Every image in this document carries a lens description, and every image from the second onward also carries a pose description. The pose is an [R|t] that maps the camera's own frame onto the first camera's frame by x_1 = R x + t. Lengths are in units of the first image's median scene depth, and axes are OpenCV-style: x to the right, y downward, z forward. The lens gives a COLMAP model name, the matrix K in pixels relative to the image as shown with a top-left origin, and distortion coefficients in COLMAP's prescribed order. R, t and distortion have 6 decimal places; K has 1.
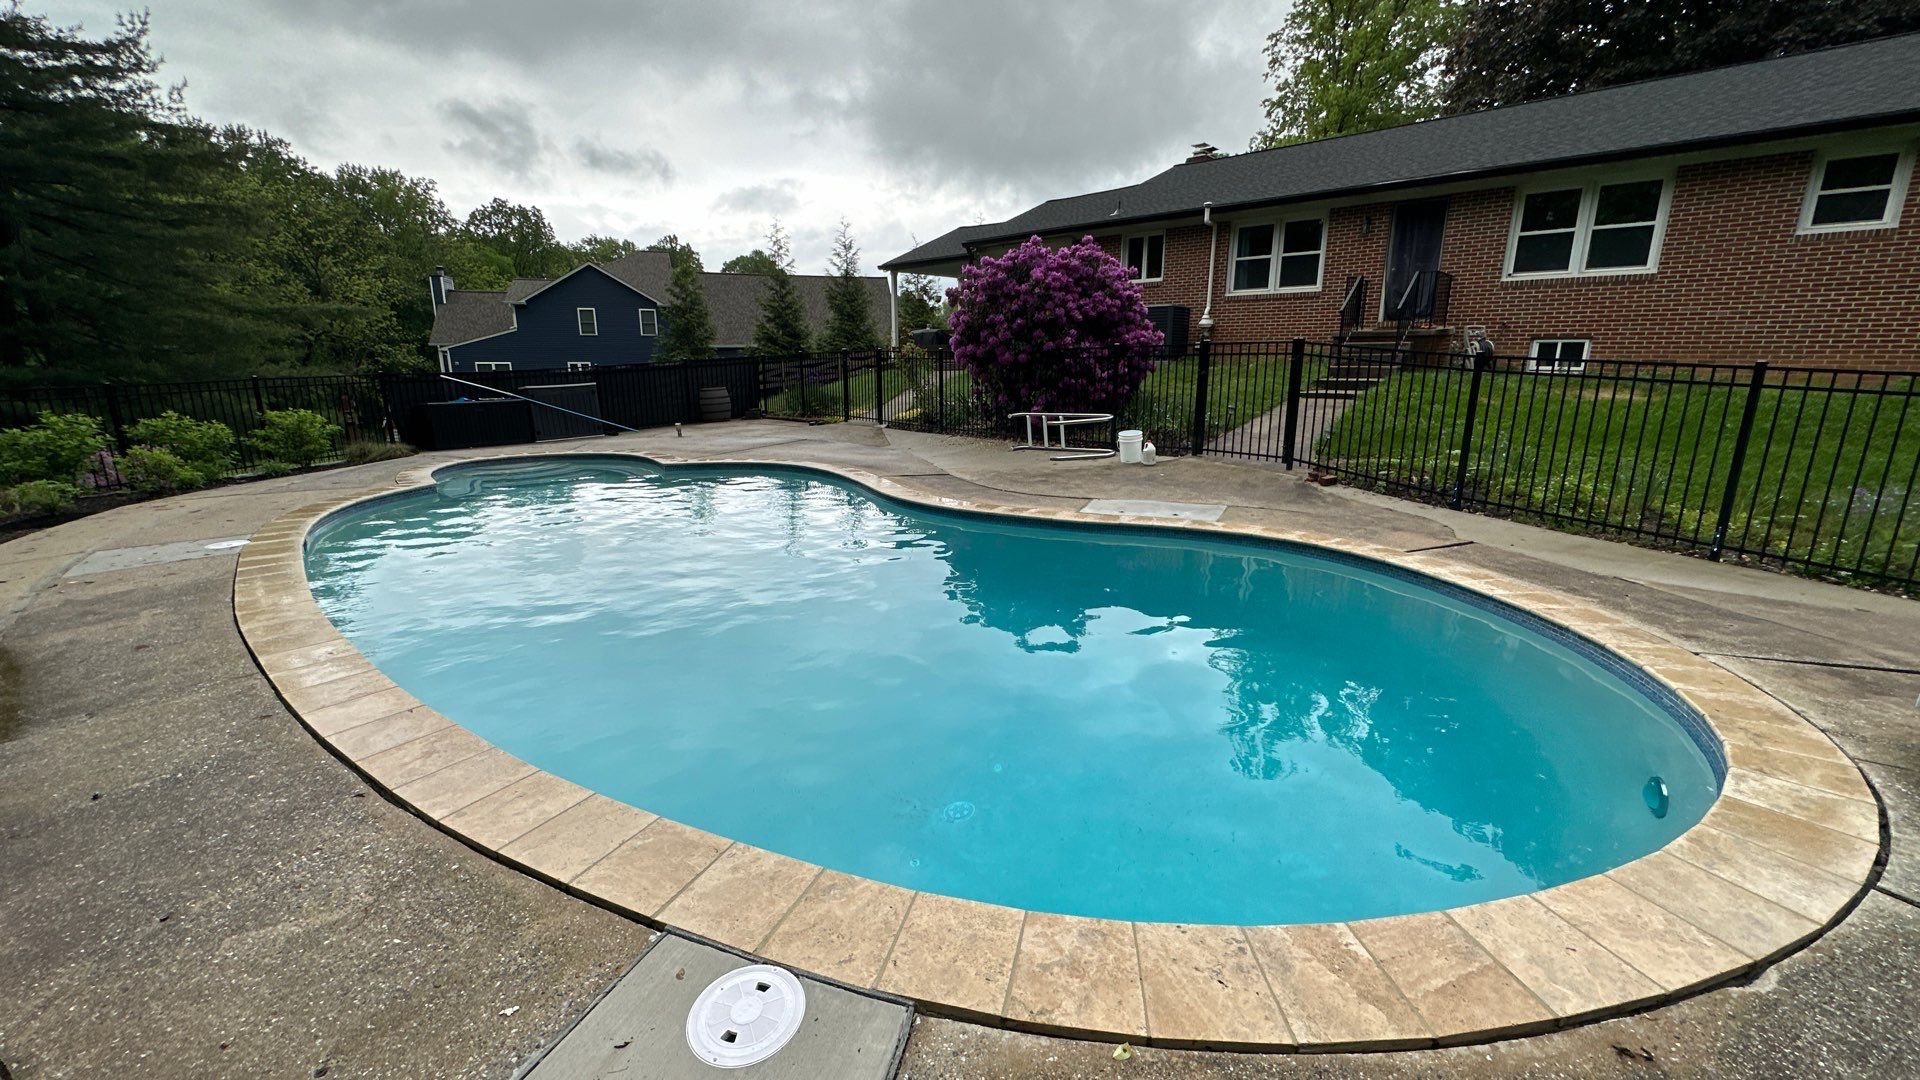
lens RADIAL K [[763.9, 0, 958.1], [0, 763.9, 544.0], [0, 0, 1]] dist [-0.000885, -0.000033]
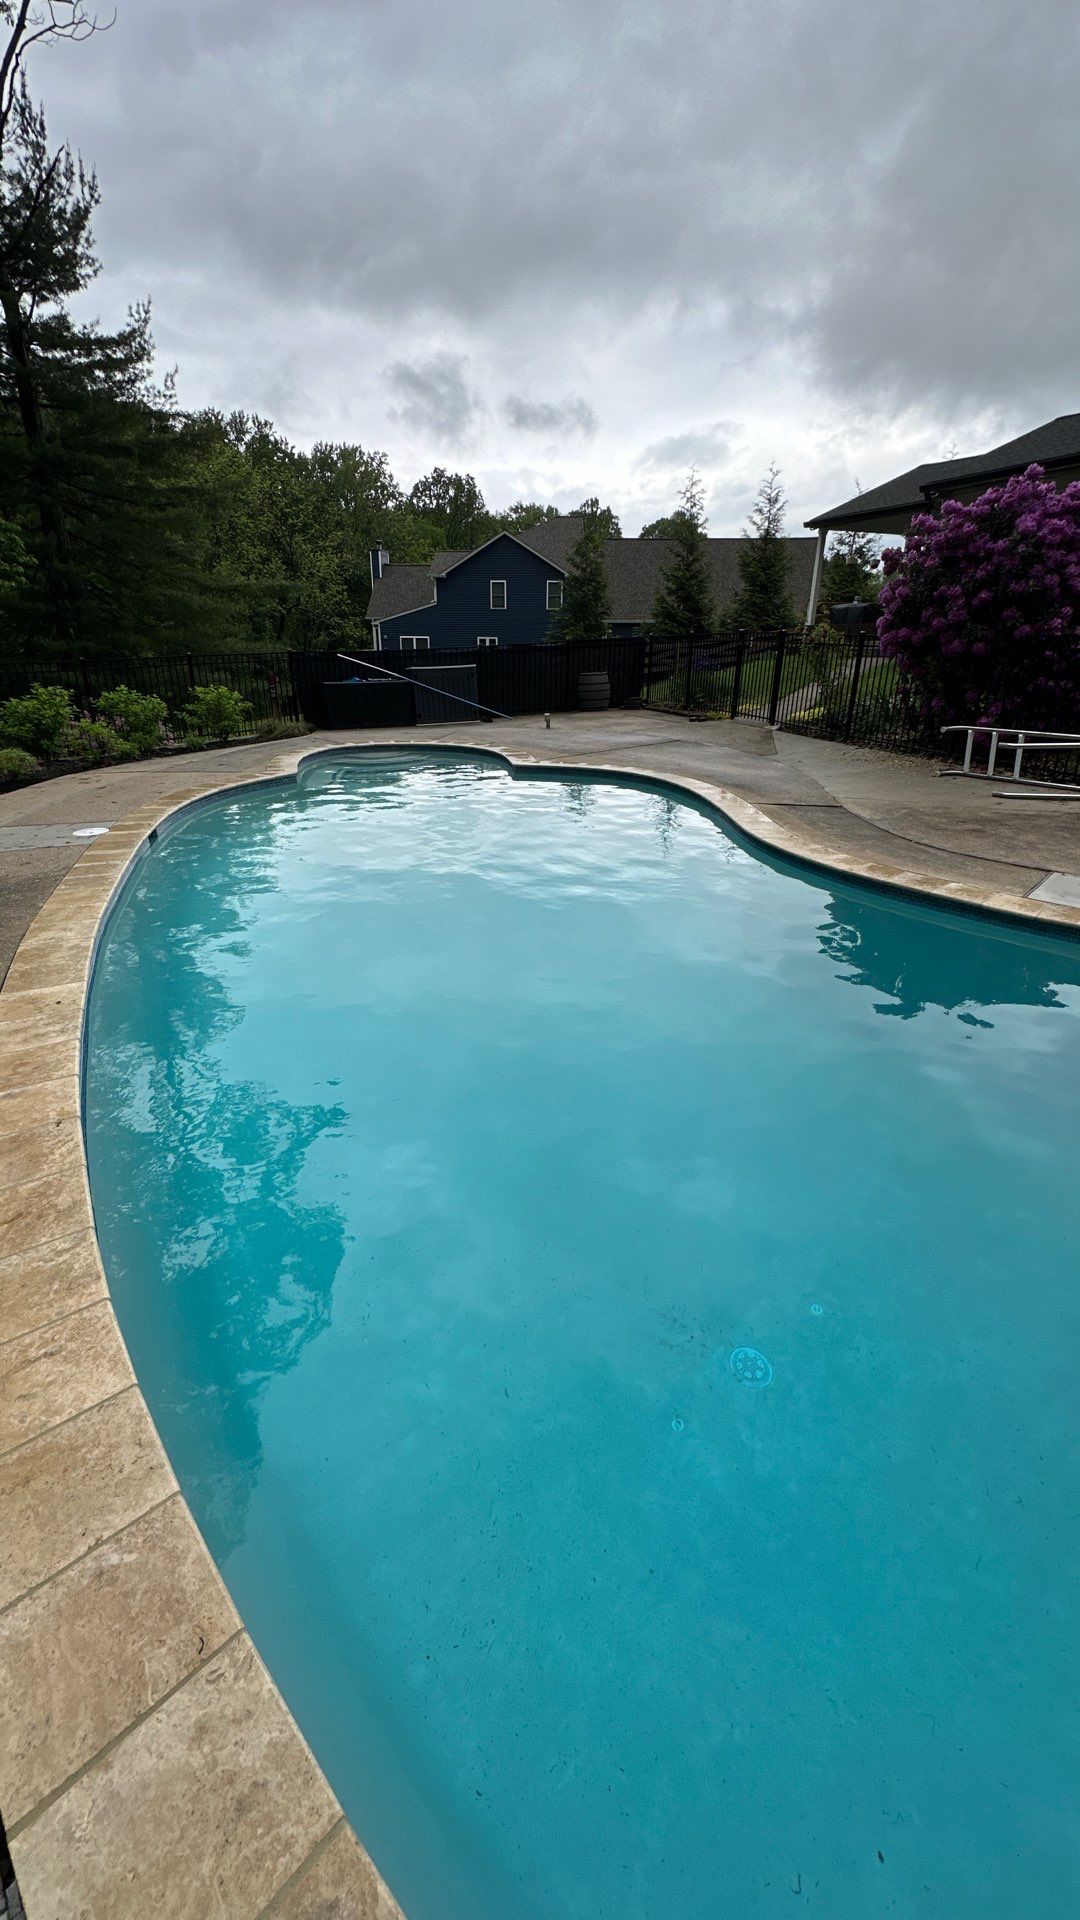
lens RADIAL K [[763.9, 0, 540.0], [0, 763.9, 960.0], [0, 0, 1]] dist [-0.000885, -0.000033]
pose [[0.920709, 0.162233, -0.354930, 0.003256], [-0.101436, 0.977721, 0.183771, -0.025226], [0.376836, -0.133197, 0.916653, 0.075936]]
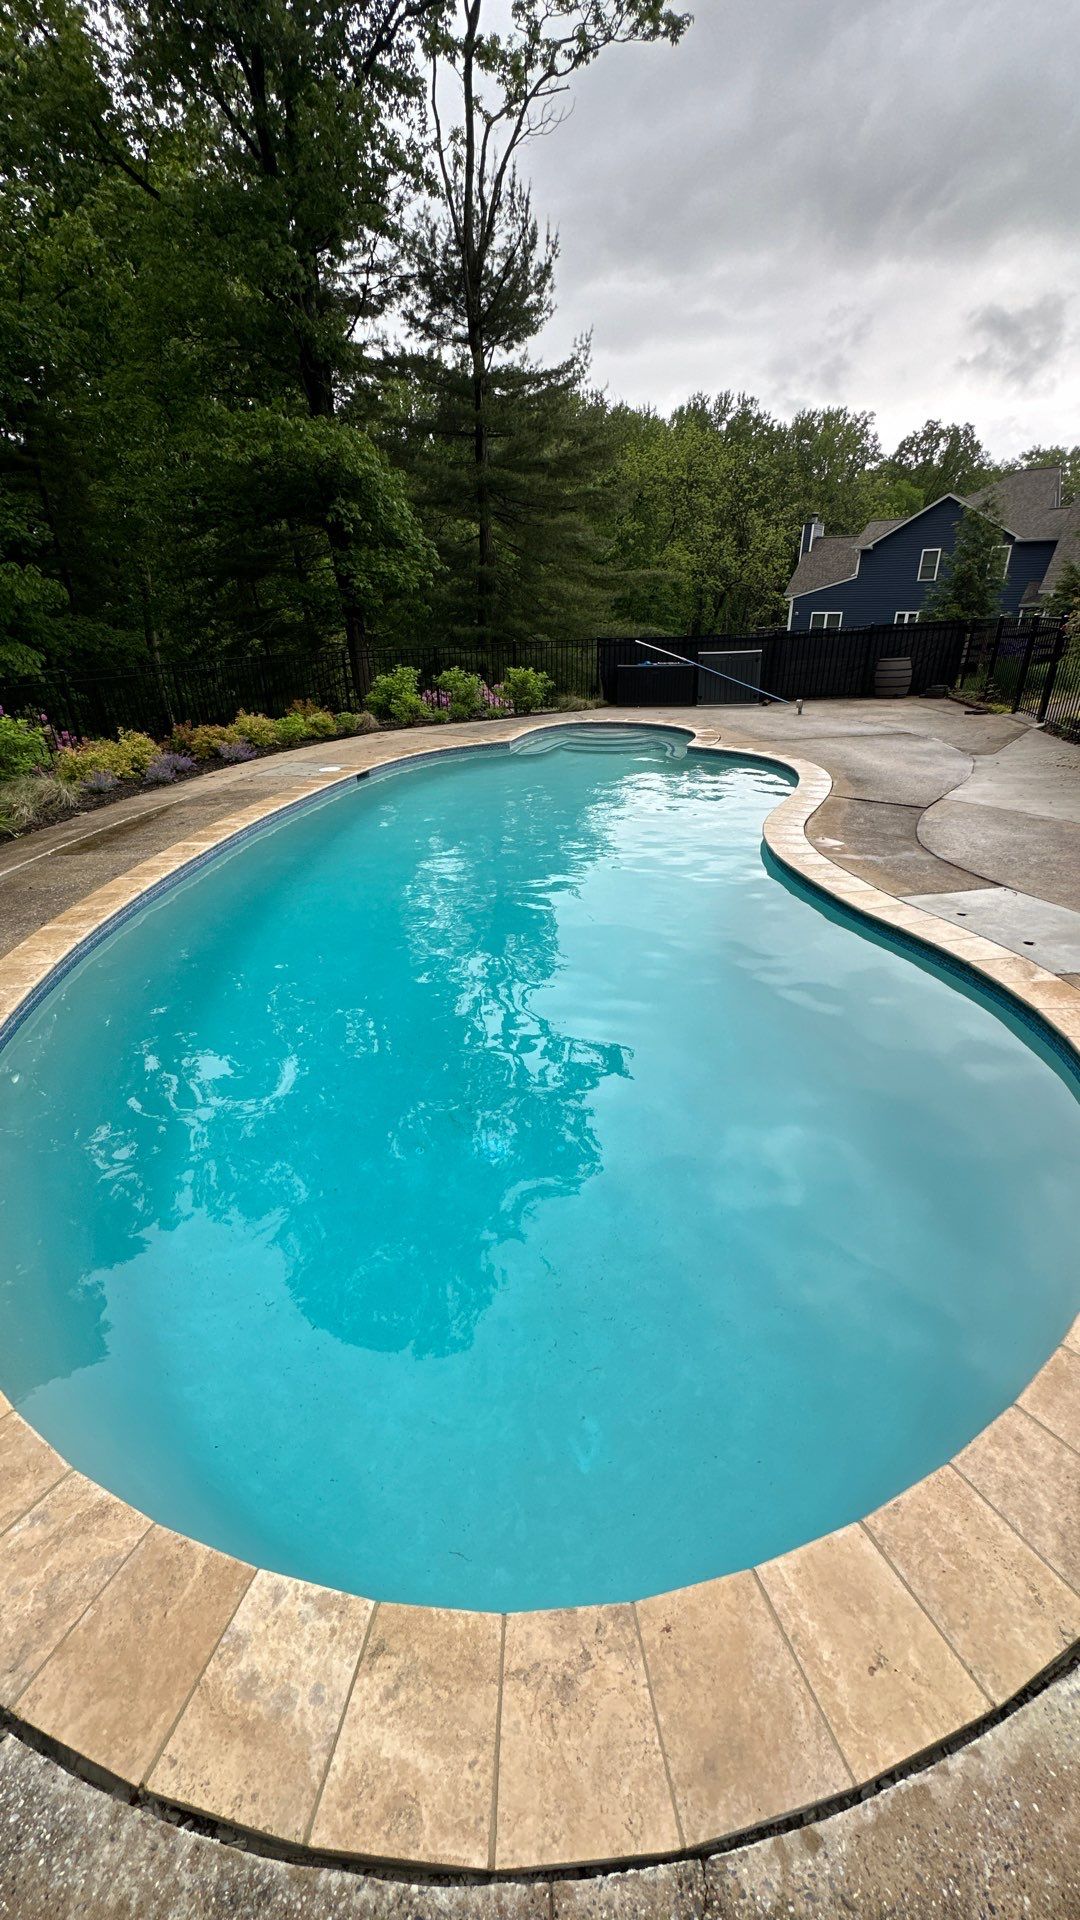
lens RADIAL K [[763.9, 0, 540.0], [0, 763.9, 960.0], [0, 0, 1]] dist [-0.000885, -0.000033]
pose [[0.585208, 0.335145, -0.738383, 0.188617], [-0.178771, 0.941510, 0.285657, -0.049047], [0.790931, -0.035167, 0.610893, 0.110403]]
